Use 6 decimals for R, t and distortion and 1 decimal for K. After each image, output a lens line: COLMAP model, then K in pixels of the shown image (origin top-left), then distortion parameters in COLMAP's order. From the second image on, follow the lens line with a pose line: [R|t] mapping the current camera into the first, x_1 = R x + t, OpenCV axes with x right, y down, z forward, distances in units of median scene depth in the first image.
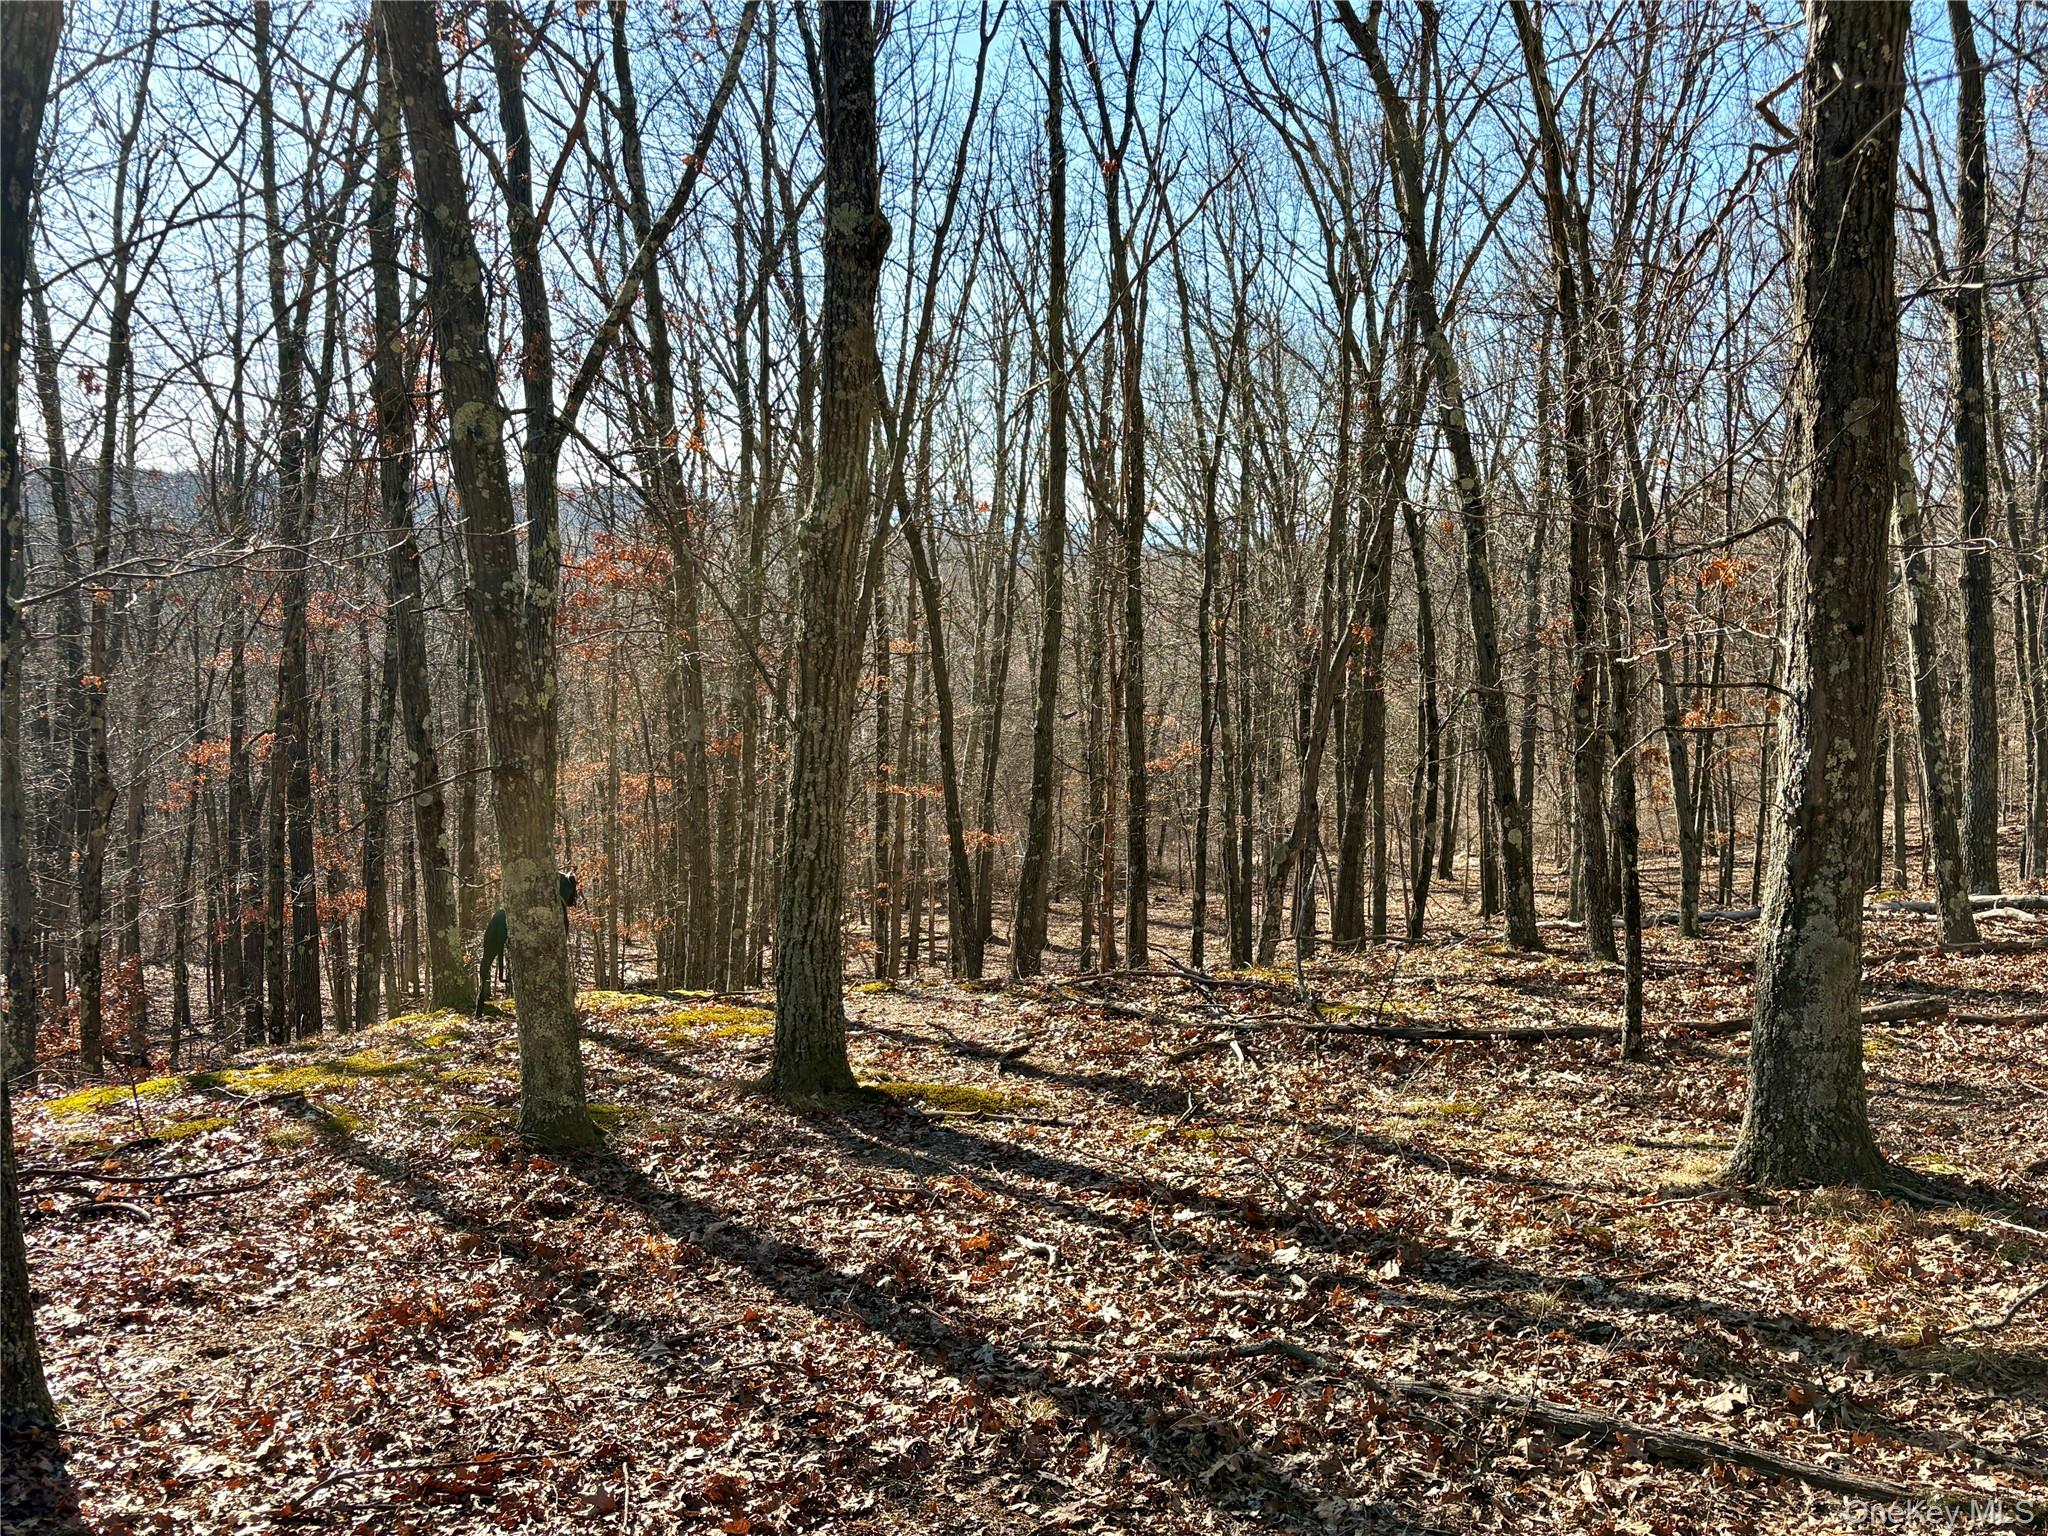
lens RADIAL K [[1912.0, 0, 1022.4], [0, 1912.0, 769.5], [0, 0, 1]] dist [0.003987, 0.000000]
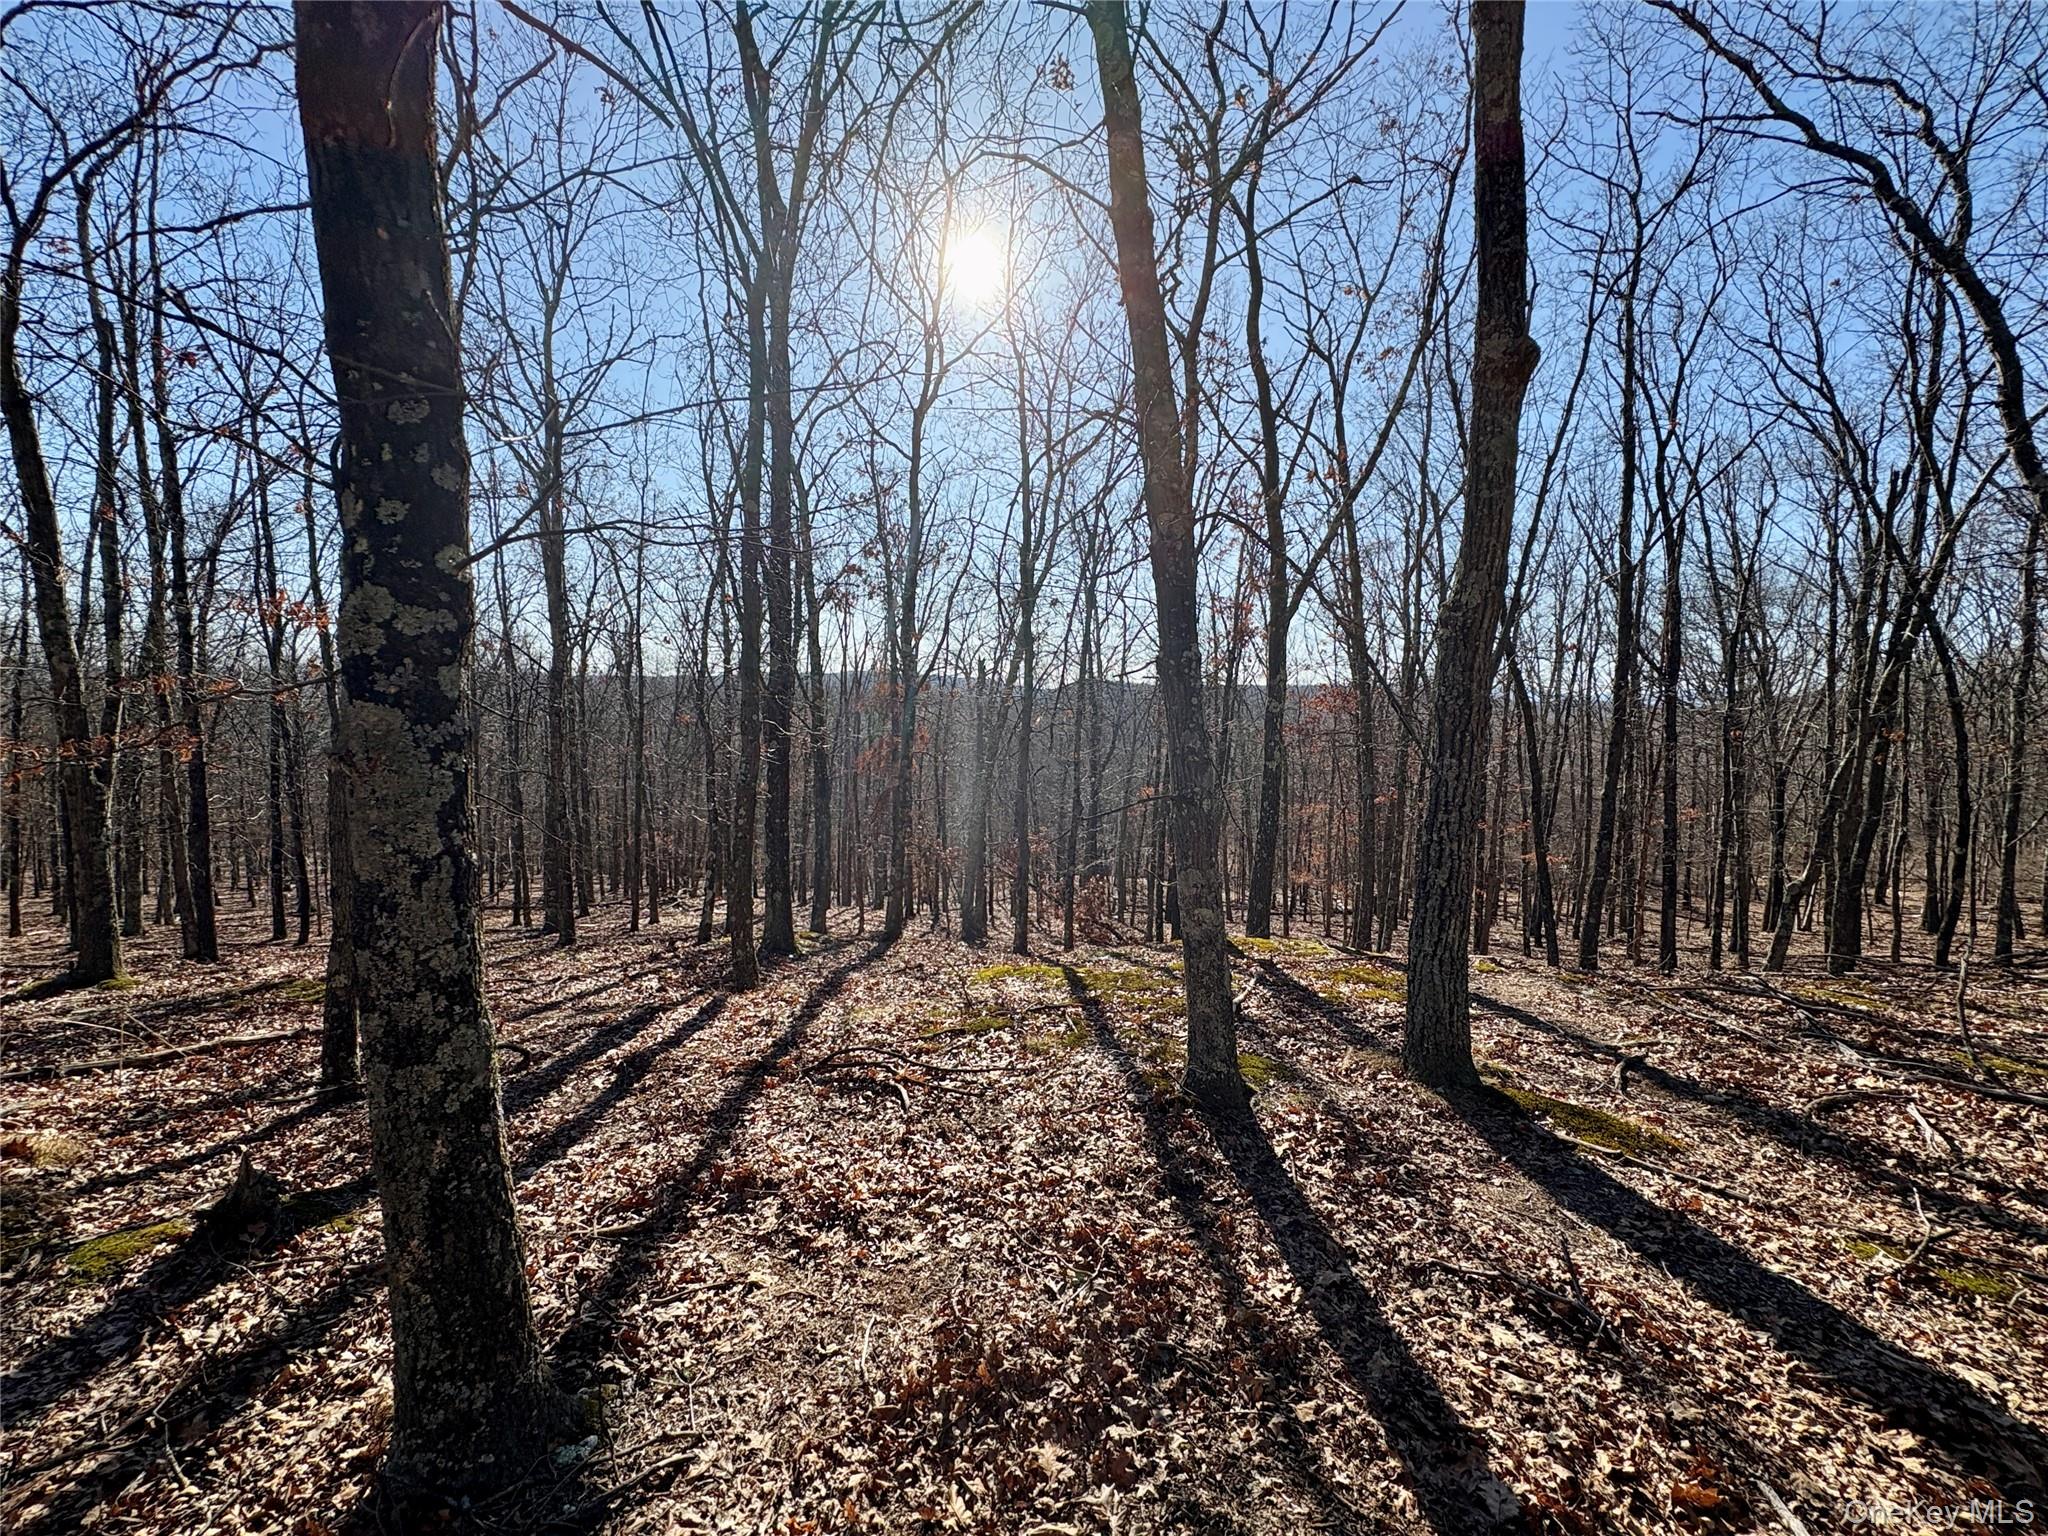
lens RADIAL K [[811.7, 0, 1009.9], [0, 811.7, 779.9], [0, 0, 1]] dist [-0.002057, -0.000190]
pose [[0.827334, 0.026400, -0.561089, -0.046101], [-0.043014, 0.998939, -0.016423, -0.000491], [0.560061, 0.037722, 0.827592, 0.373869]]
